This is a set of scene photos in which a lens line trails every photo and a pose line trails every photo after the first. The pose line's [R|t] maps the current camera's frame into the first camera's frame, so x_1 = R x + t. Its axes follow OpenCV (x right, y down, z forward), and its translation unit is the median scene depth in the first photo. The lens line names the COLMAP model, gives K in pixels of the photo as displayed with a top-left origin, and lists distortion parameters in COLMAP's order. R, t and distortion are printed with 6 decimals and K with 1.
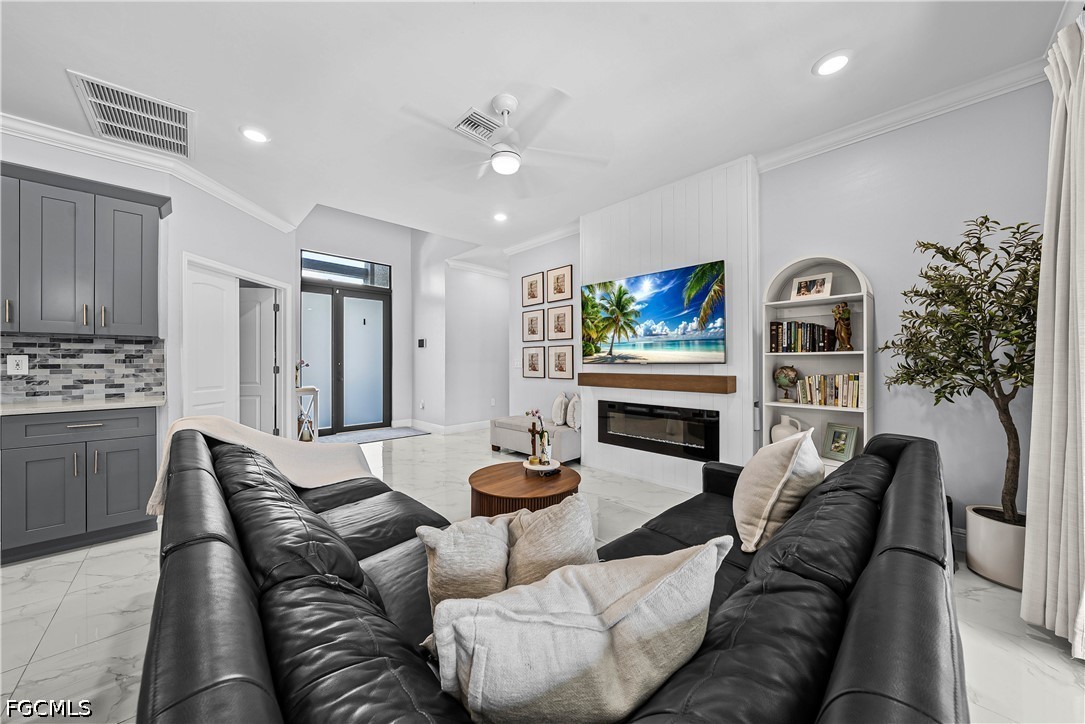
lens RADIAL K [[370.3, 0, 545.9], [0, 370.3, 360.6], [0, 0, 1]] dist [-0.001555, -0.000081]
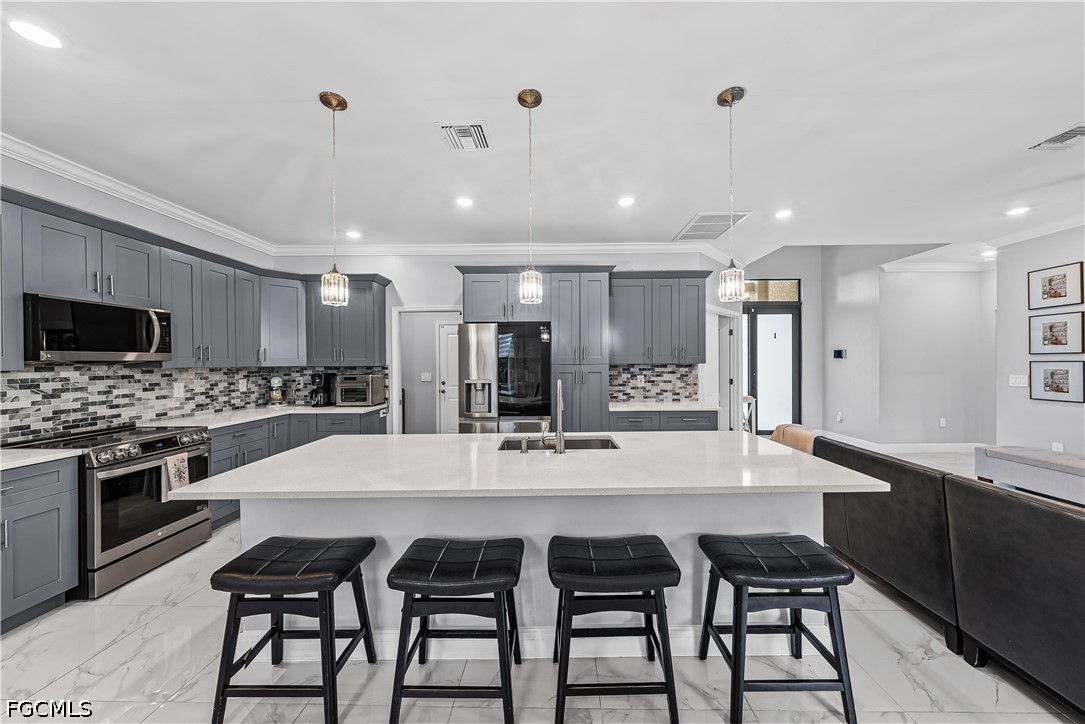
lens RADIAL K [[372.5, 0, 552.8], [0, 372.5, 363.9], [0, 0, 1]] dist [0.000430, 0.000096]
pose [[0.707803, 0.002909, -0.706404, -0.399593], [0.006368, 0.999925, 0.010499, -0.081550], [0.706381, -0.011930, 0.707731, -0.515681]]
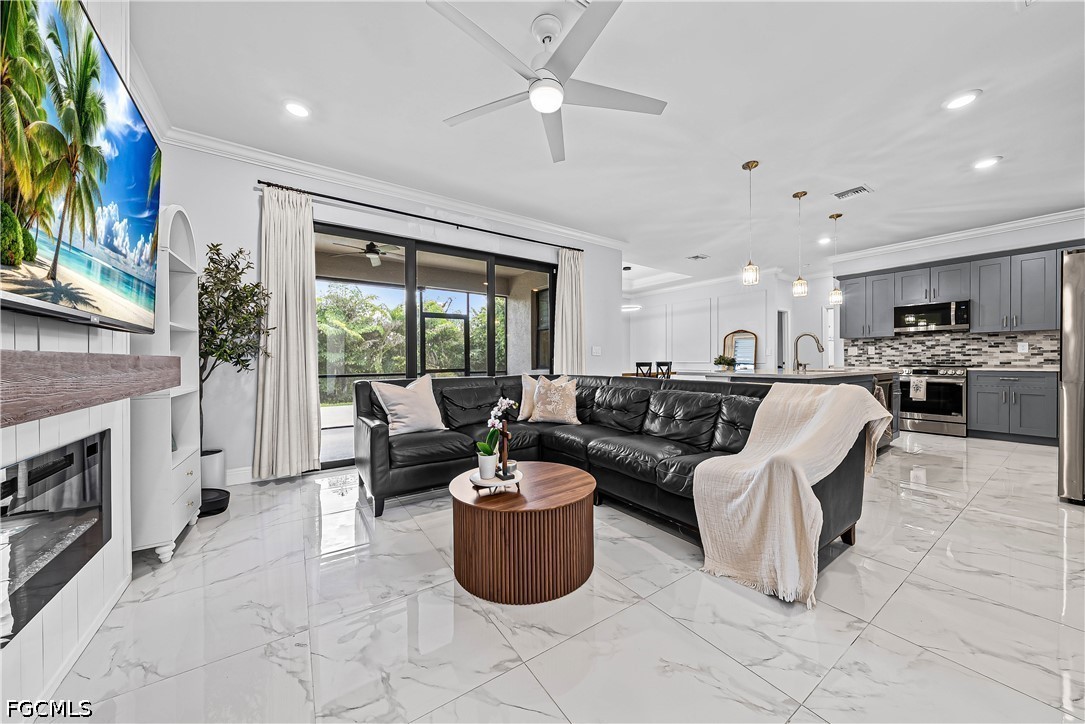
lens RADIAL K [[375.9, 0, 542.7], [0, 375.9, 360.4], [0, 0, 1]] dist [-0.000194, 0.000179]
pose [[-0.984646, 0.006903, 0.174428, -0.213854], [0.006456, 0.999974, -0.003134, 0.056140], [-0.174445, -0.001960, -0.984665, 1.557693]]
